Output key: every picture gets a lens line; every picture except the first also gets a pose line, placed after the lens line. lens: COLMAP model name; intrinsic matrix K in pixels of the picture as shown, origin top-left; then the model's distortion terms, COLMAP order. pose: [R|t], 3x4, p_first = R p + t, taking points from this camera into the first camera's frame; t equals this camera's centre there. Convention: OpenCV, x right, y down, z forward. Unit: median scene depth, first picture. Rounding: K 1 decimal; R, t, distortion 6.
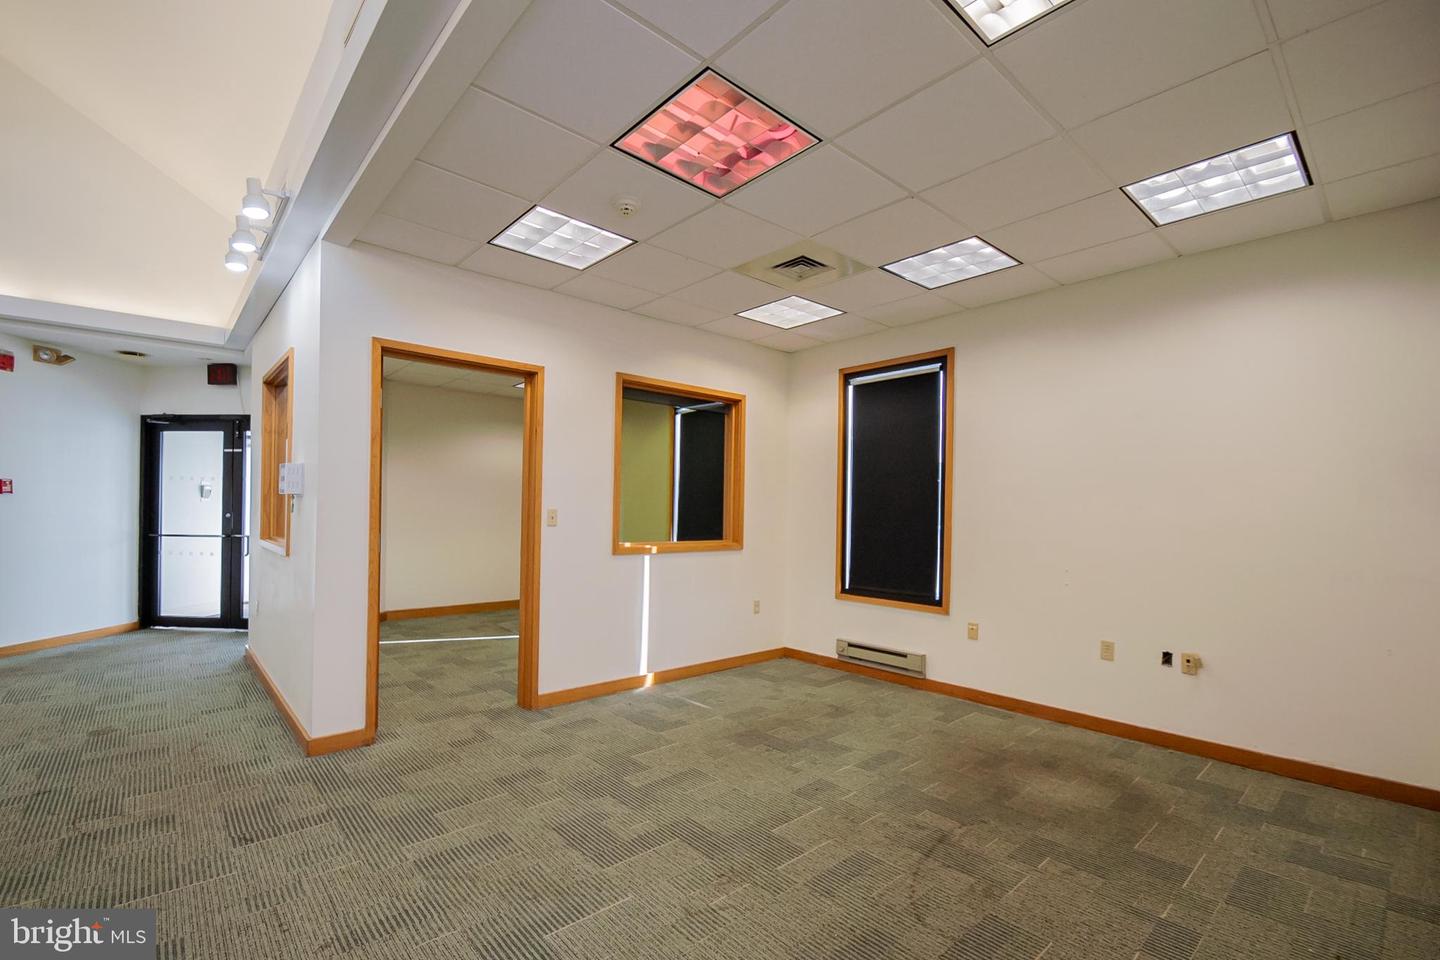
lens RADIAL K [[634.8, 0, 716.1], [0, 634.8, 511.0], [0, 0, 1]] dist [0.009643, -0.012049]
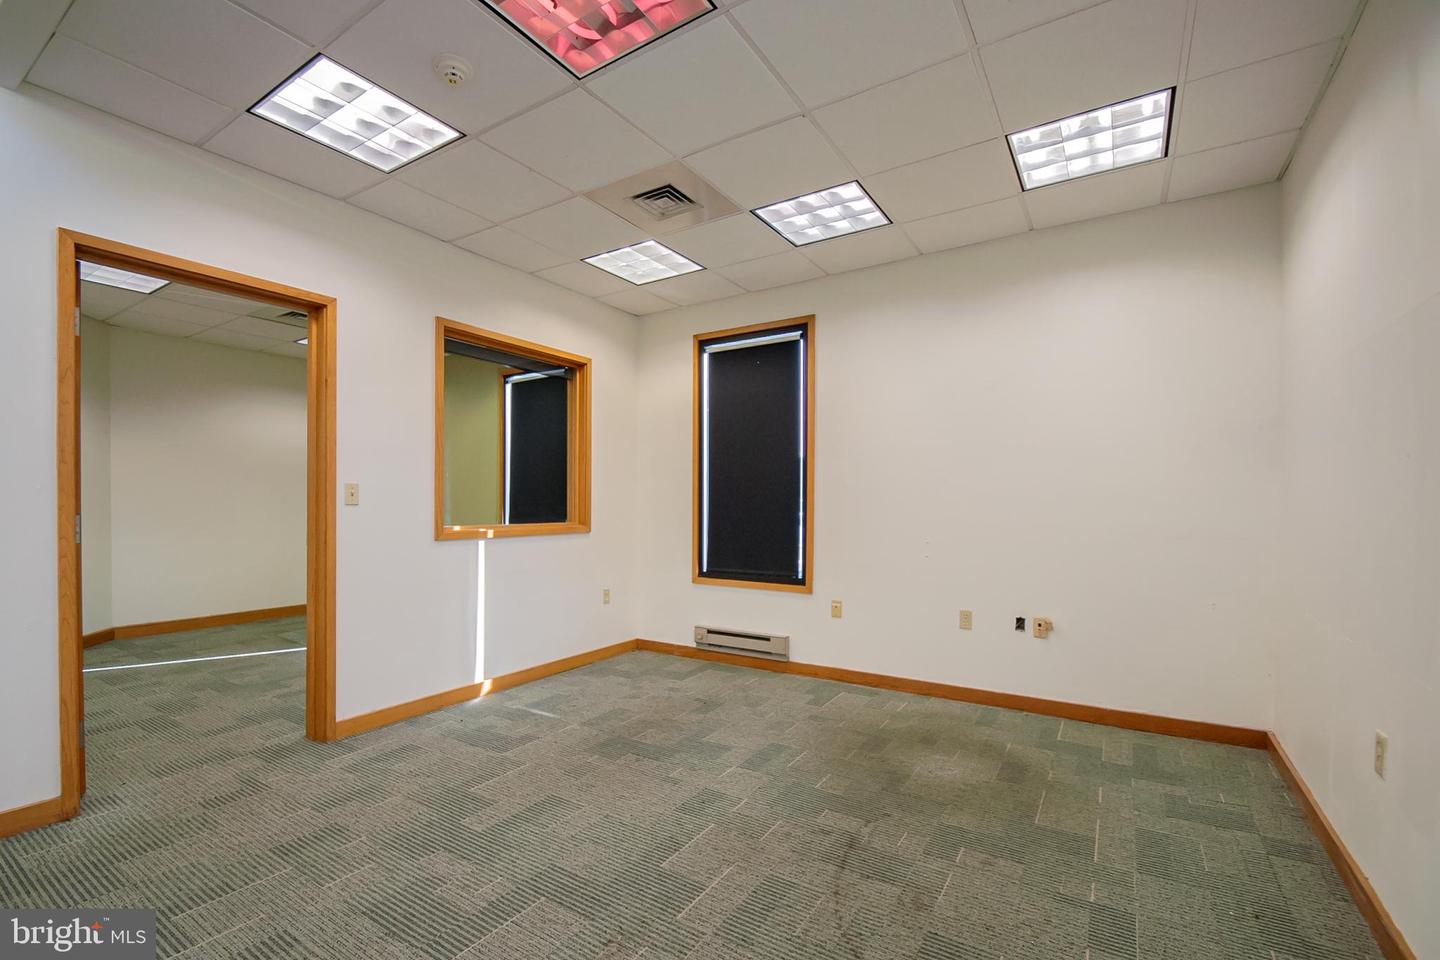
lens RADIAL K [[634.8, 0, 712.0], [0, 634.8, 508.2], [0, 0, 1]] dist [0.009643, -0.012049]
pose [[0.964937, -0.015600, 0.262017, -0.039042], [0.012935, 0.999846, 0.011894, 0.026414], [-0.262162, -0.008088, 0.964990, 0.142709]]
